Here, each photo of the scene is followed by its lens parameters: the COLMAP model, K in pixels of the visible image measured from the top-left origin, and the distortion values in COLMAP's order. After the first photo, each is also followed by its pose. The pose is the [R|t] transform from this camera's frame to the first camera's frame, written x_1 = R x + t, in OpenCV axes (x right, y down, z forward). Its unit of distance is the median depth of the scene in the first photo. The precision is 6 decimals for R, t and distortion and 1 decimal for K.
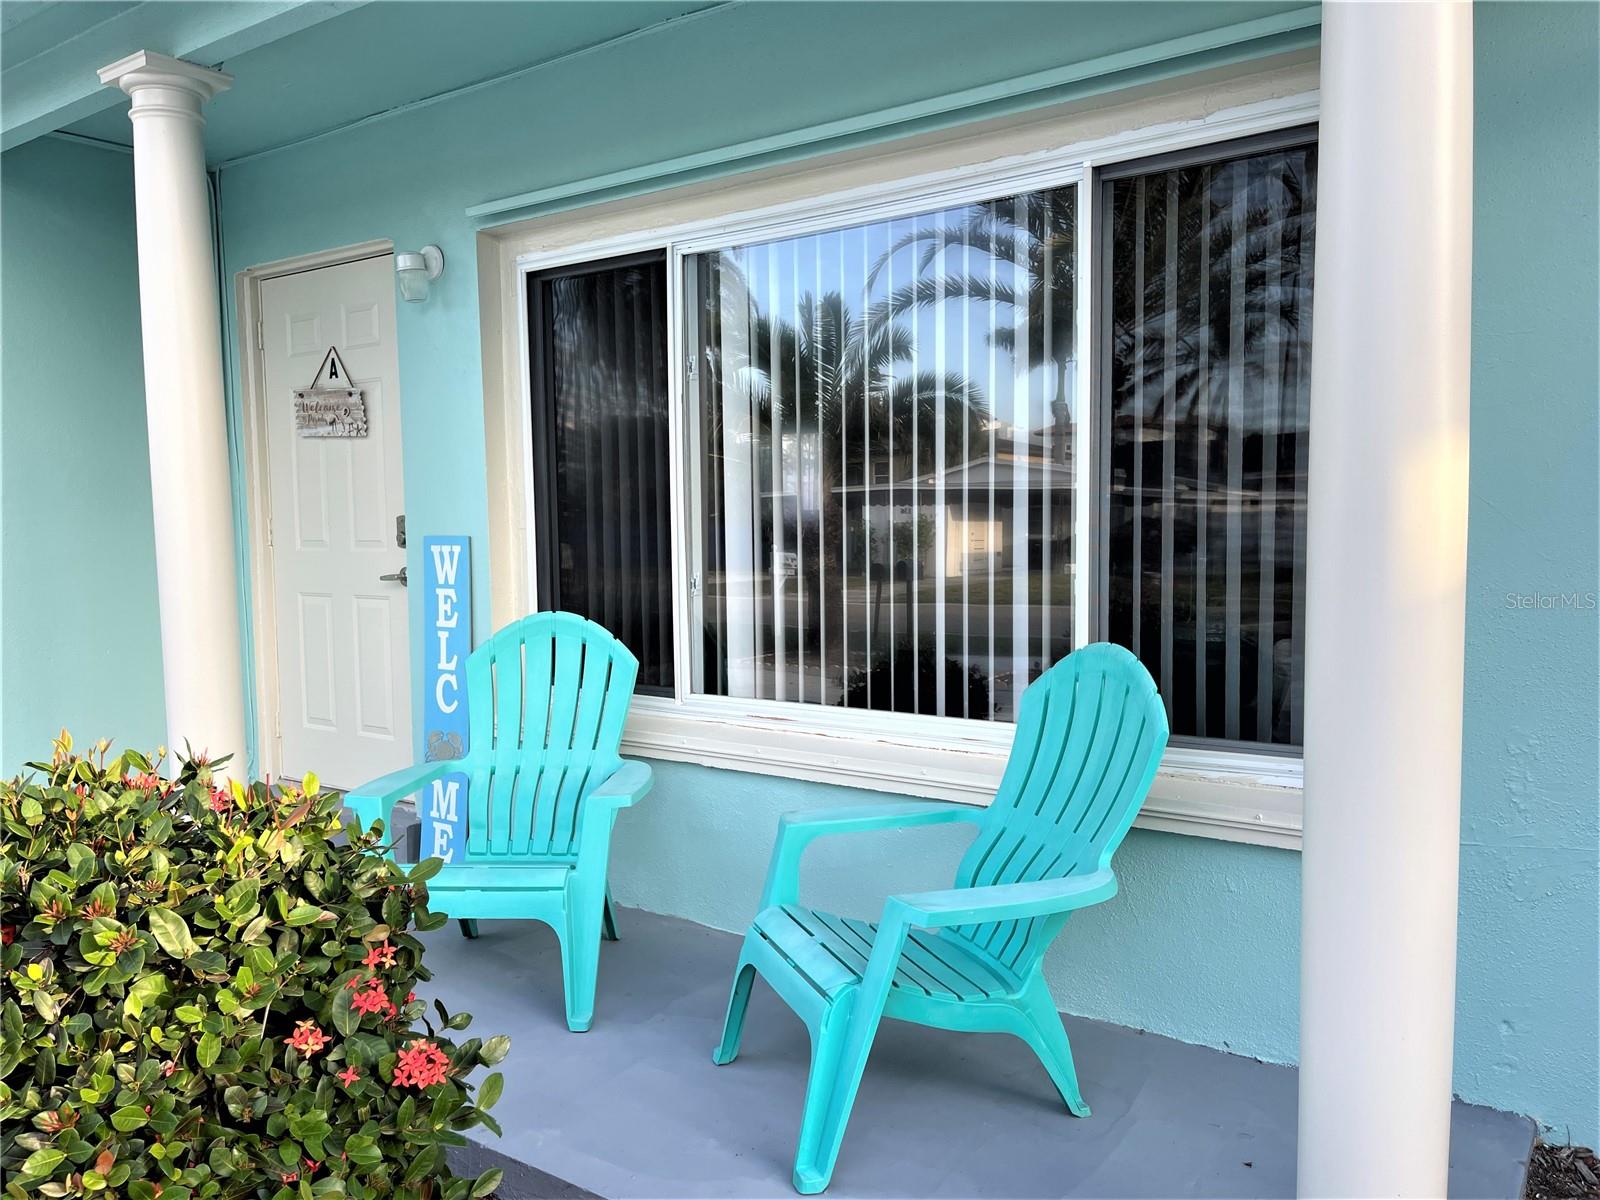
lens RADIAL K [[1208.5, 0, 799.5], [0, 1208.5, 589.4], [0, 0, 1]] dist [0.069405, -0.090912]
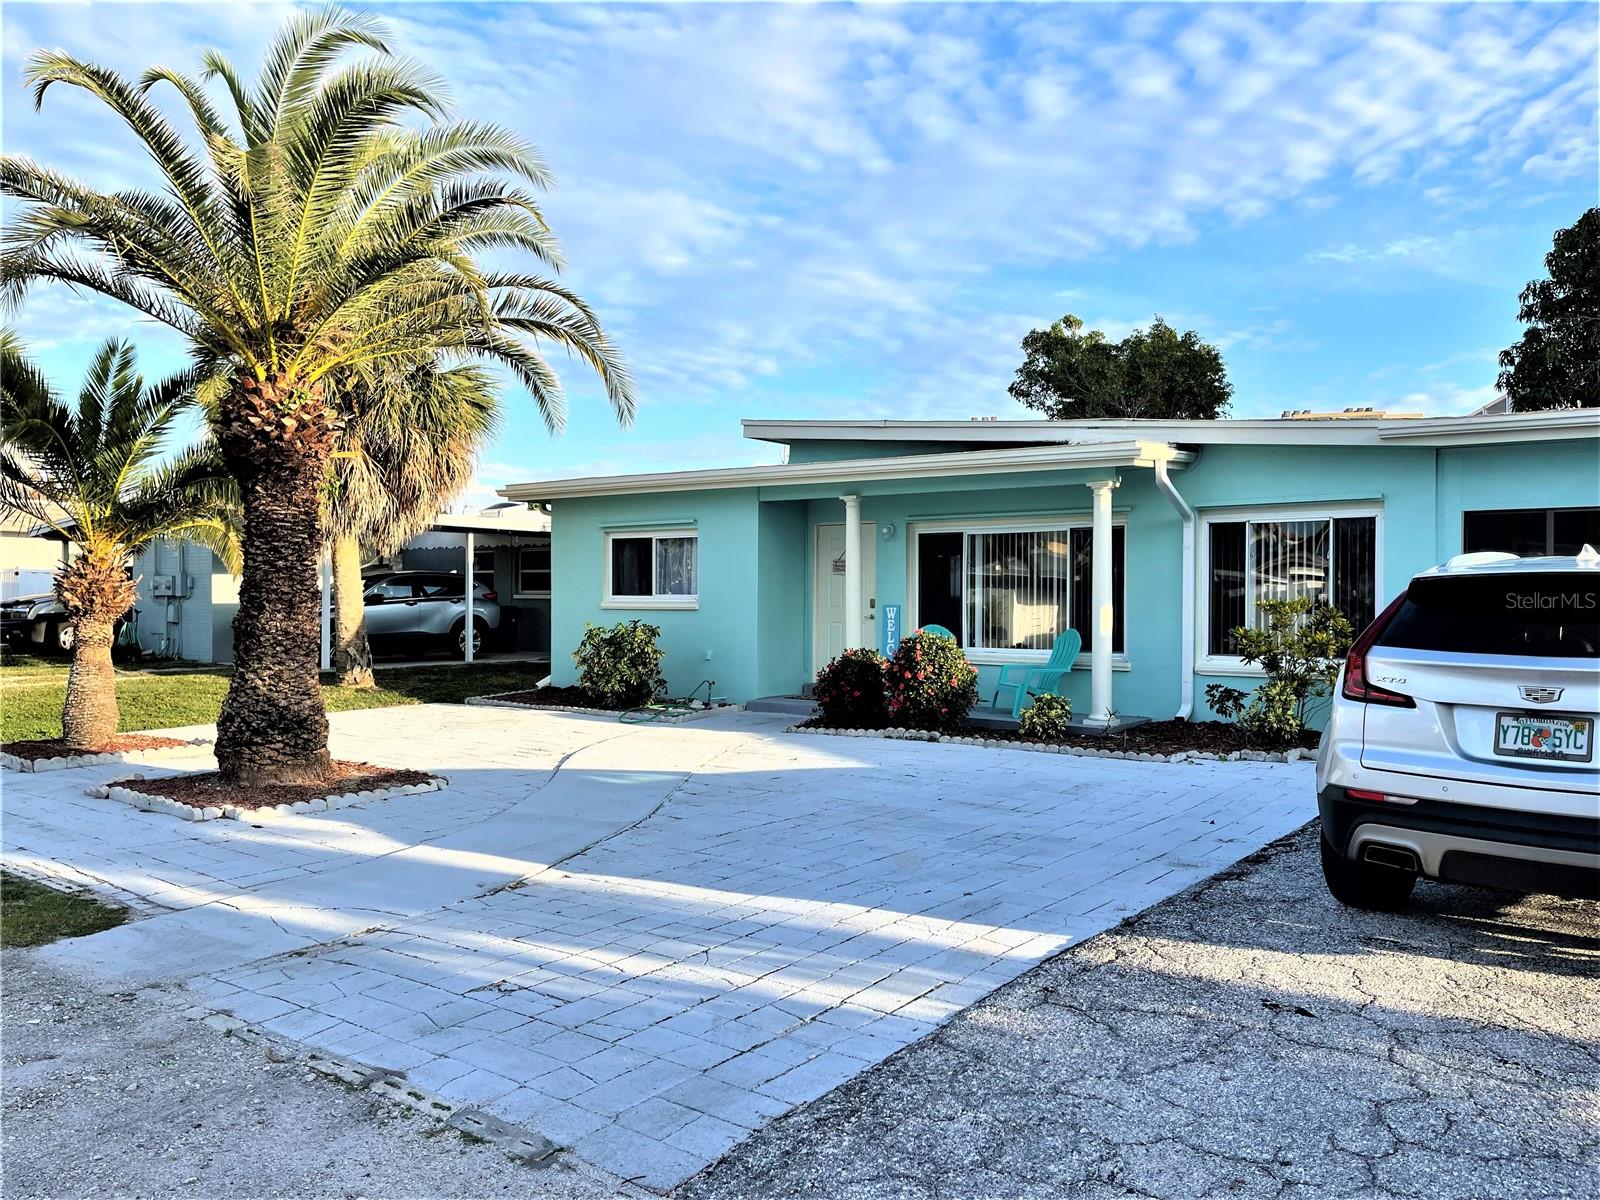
lens RADIAL K [[1208.5, 0, 799.5], [0, 1208.5, 589.4], [0, 0, 1]] dist [0.069405, -0.090912]
pose [[0.998804, 0.036109, -0.032963, -0.450067], [-0.038983, 0.995074, -0.091151, 0.246162], [0.029509, 0.092327, 0.995291, -2.554183]]
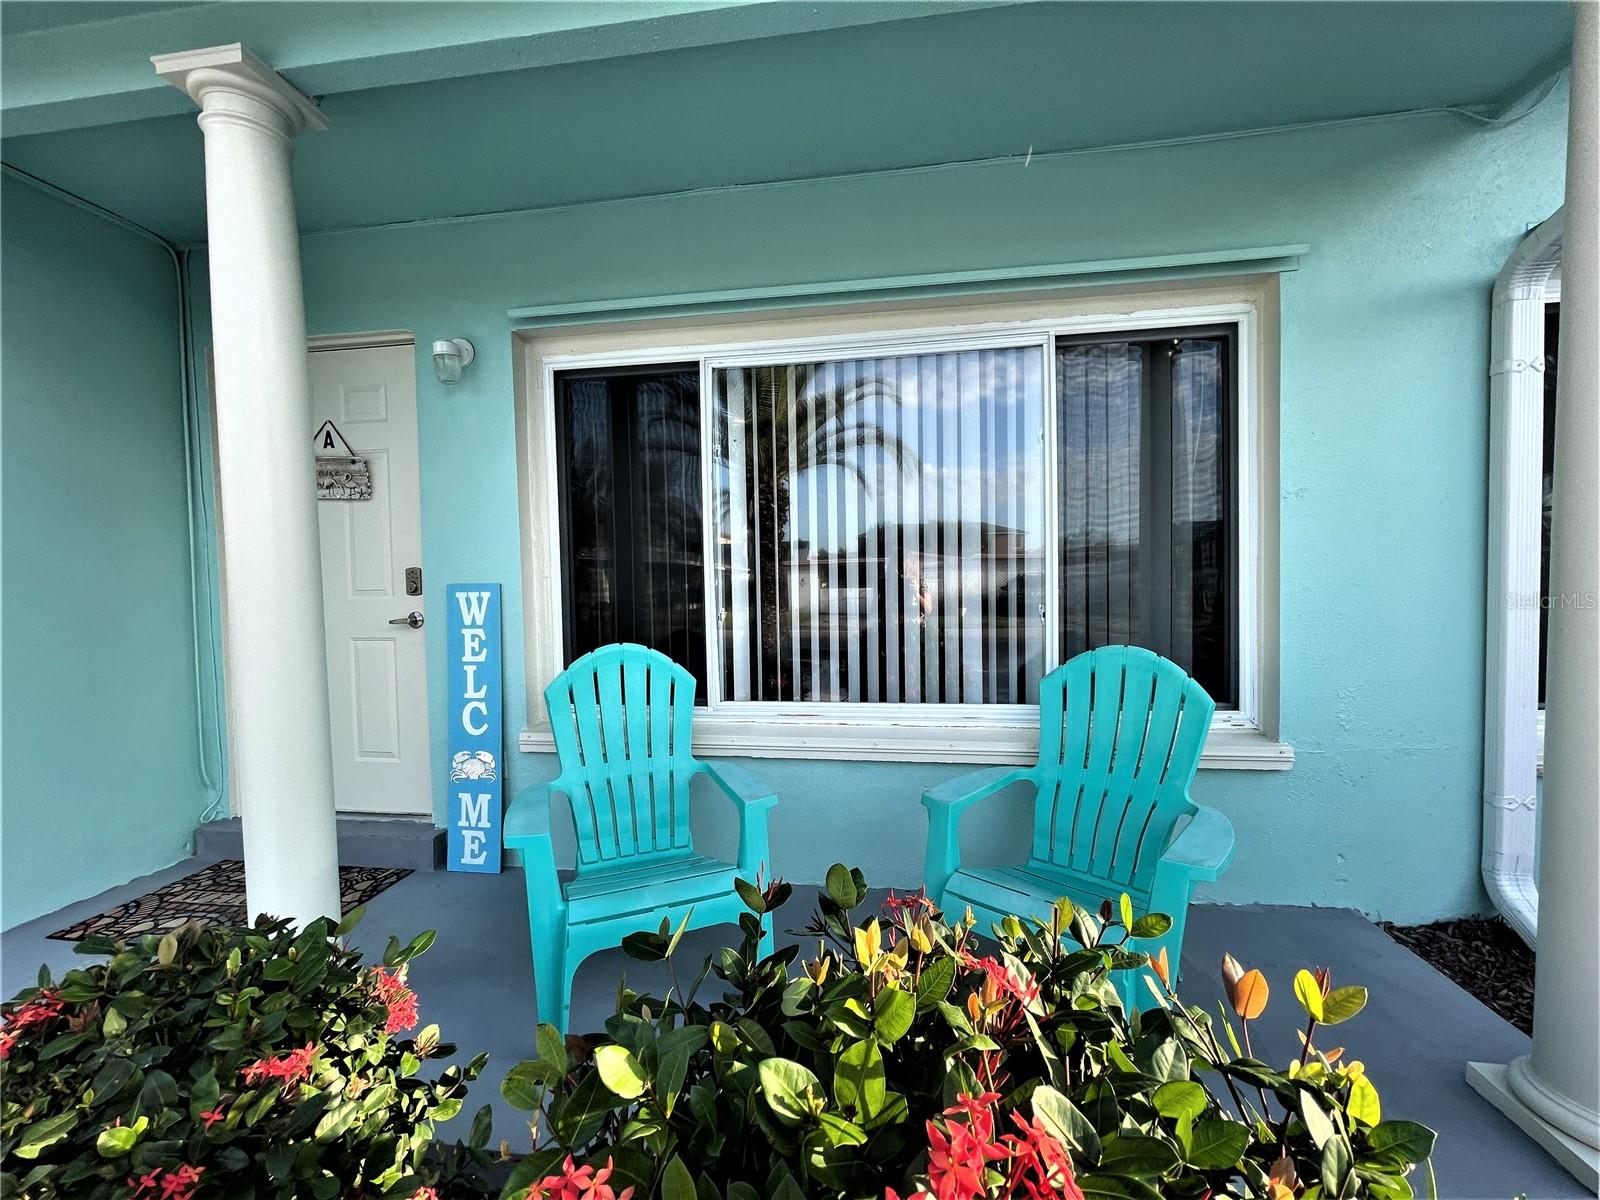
lens RADIAL K [[648.5, 0, 803.3], [0, 648.5, 600.1], [0, 0, 1]] dist [0.001619, 0.000381]
pose [[0.893900, -0.014159, 0.448043, -0.290611], [0.030947, 0.999066, -0.030172, 0.000413], [-0.447197, 0.040836, 0.893503, 0.300050]]
